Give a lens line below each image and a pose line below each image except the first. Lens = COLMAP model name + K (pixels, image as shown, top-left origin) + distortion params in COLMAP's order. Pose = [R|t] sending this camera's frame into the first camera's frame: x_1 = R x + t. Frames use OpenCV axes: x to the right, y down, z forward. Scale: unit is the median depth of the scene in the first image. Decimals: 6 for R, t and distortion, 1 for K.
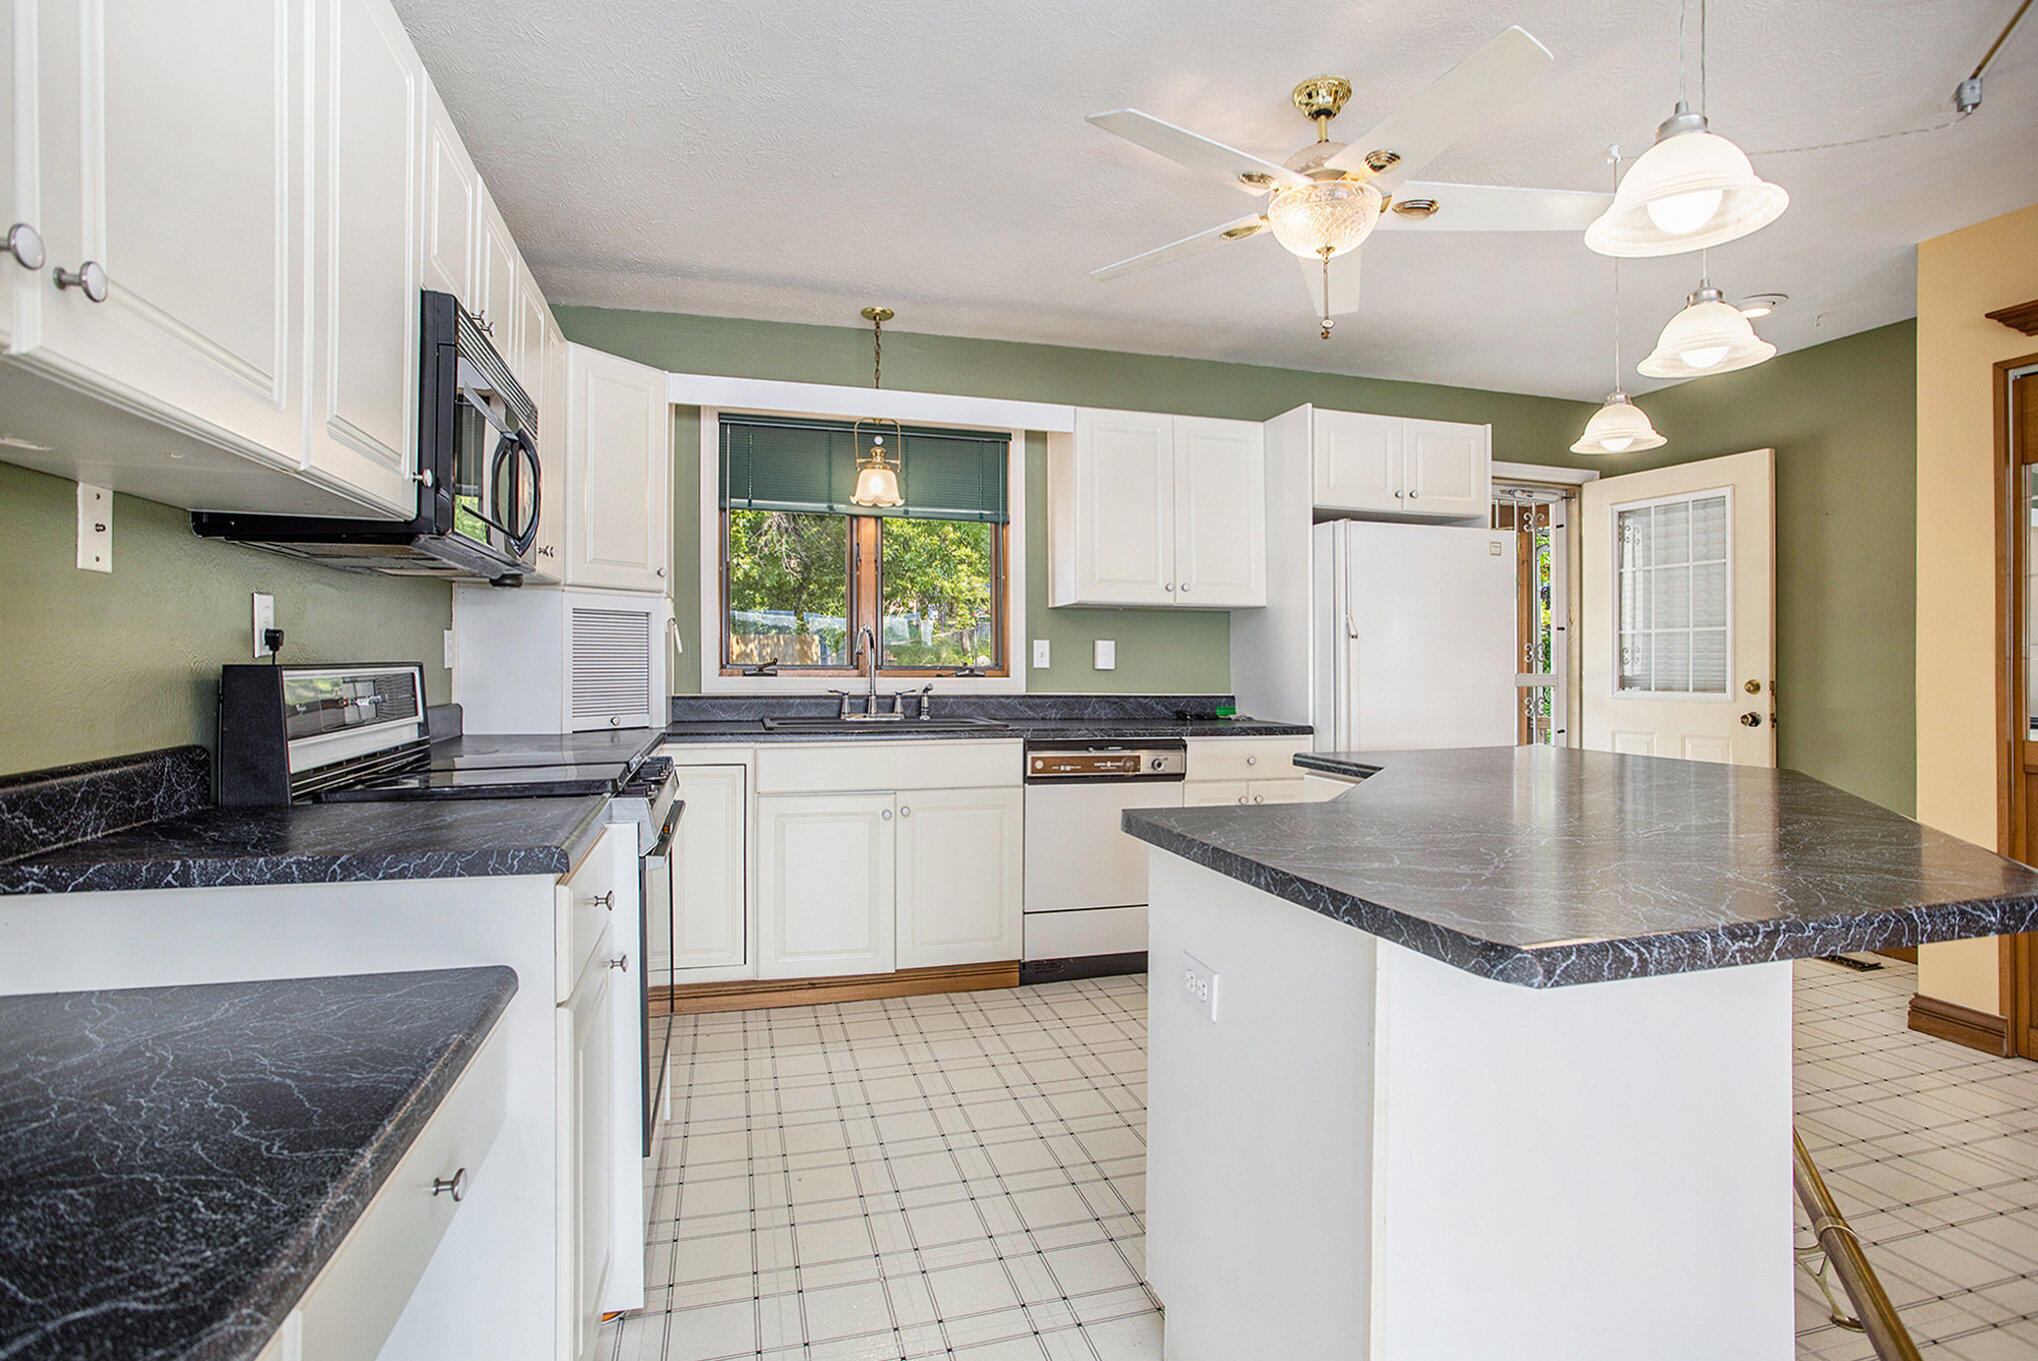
lens RADIAL K [[997.1, 0, 1007.2], [0, 997.1, 670.3], [0, 0, 1]] dist [-0.030040, 0.003138]
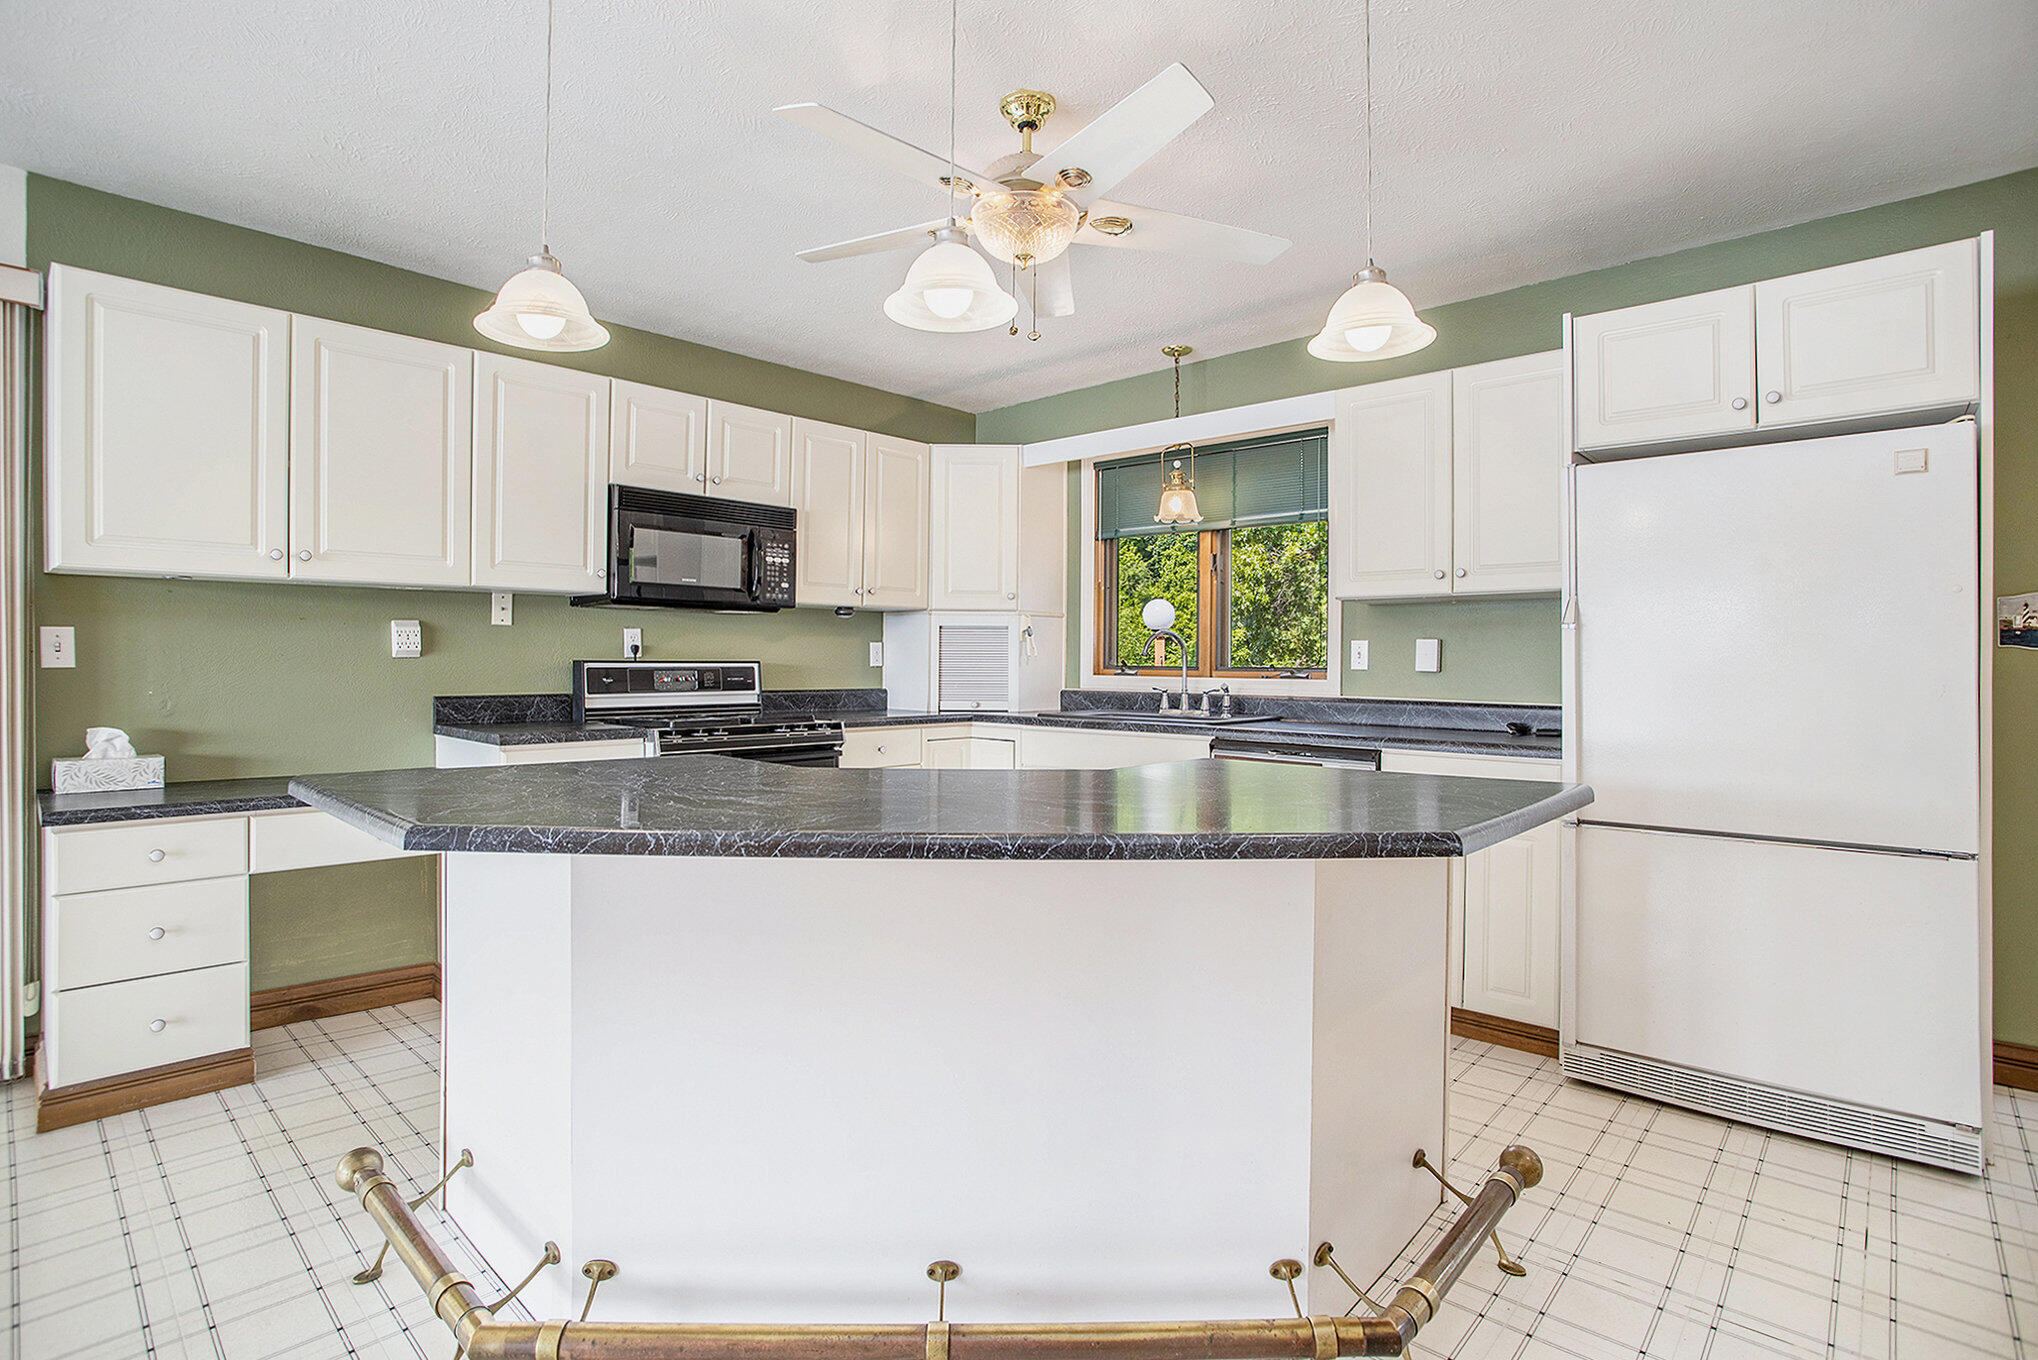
lens RADIAL K [[997.1, 0, 1019.5], [0, 997.1, 637.8], [0, 0, 1]] dist [-0.030040, 0.003138]
pose [[0.509644, -0.019492, -0.860164, 0.739276], [-0.012776, 0.999462, -0.030218, -0.000512], [0.860290, 0.026390, 0.509121, 0.287045]]
